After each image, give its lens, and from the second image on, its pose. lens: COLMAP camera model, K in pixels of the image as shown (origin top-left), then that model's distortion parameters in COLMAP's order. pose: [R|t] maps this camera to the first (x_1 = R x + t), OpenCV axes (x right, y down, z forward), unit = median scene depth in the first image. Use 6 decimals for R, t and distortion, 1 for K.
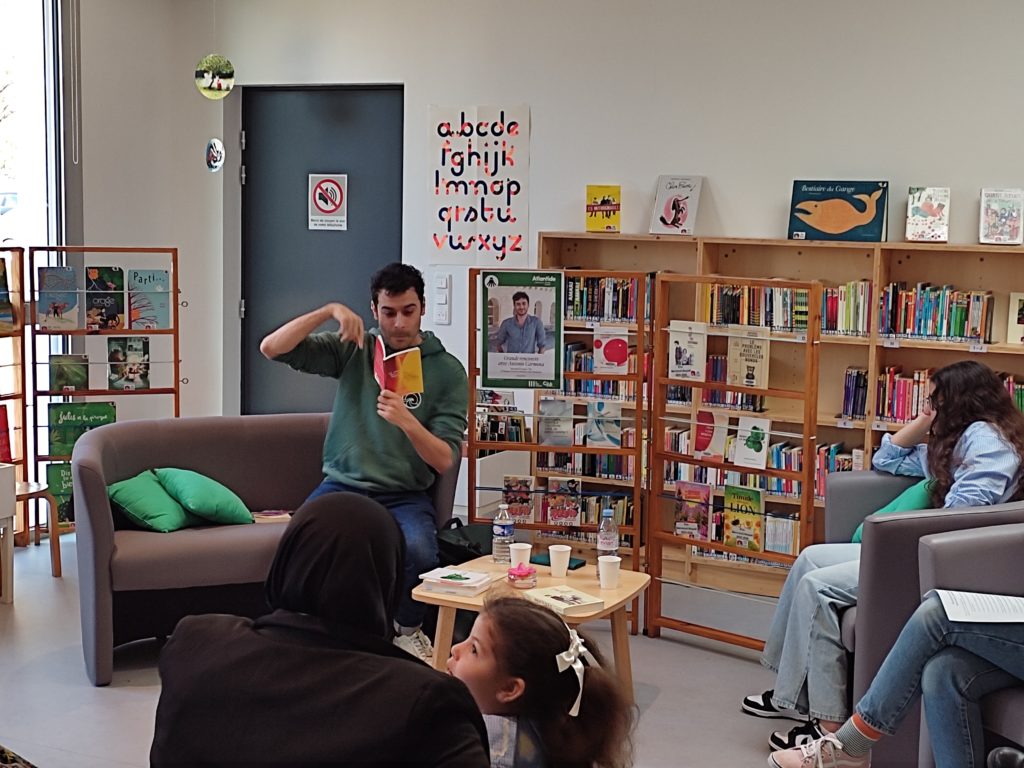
lens RADIAL K [[1525.2, 0, 515.1], [0, 1525.2, 375.5], [0, 0, 1]] dist [0.063350, 0.000000]
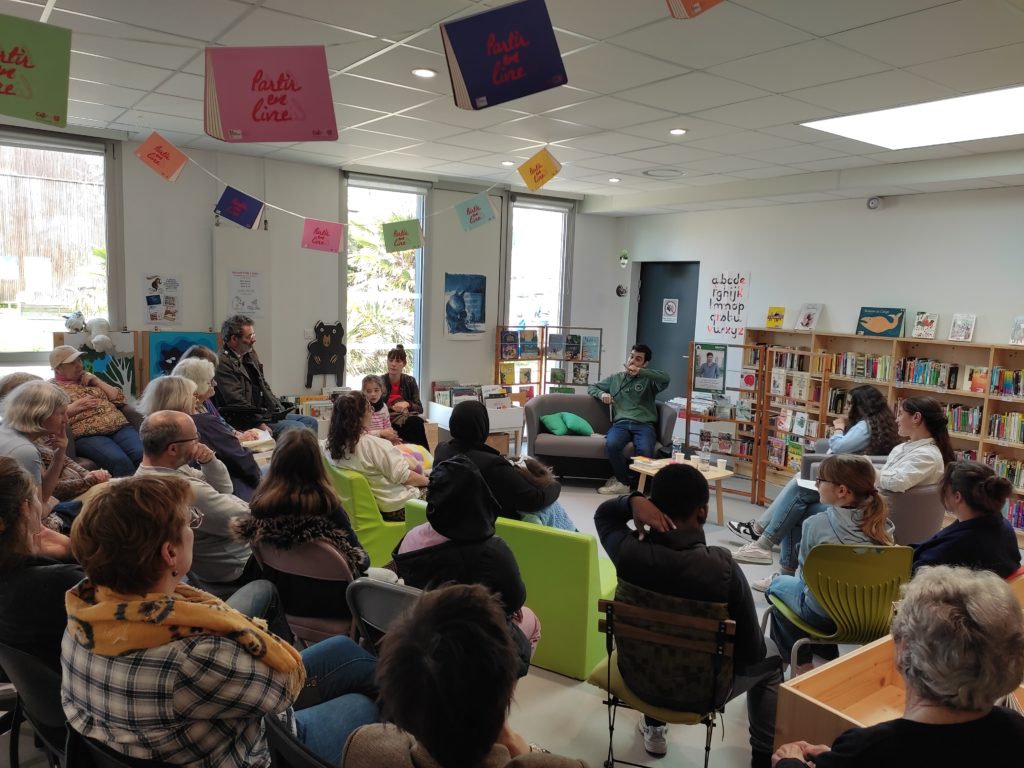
lens RADIAL K [[756.3, 0, 504.6], [0, 756.3, 385.0], [0, 0, 1]] dist [0.057445, -0.035991]
pose [[0.877741, 0.071810, -0.473724, 0.259615], [-0.073397, 0.997187, 0.015166, 0.001588], [0.473481, 0.021458, 0.880543, -0.176172]]
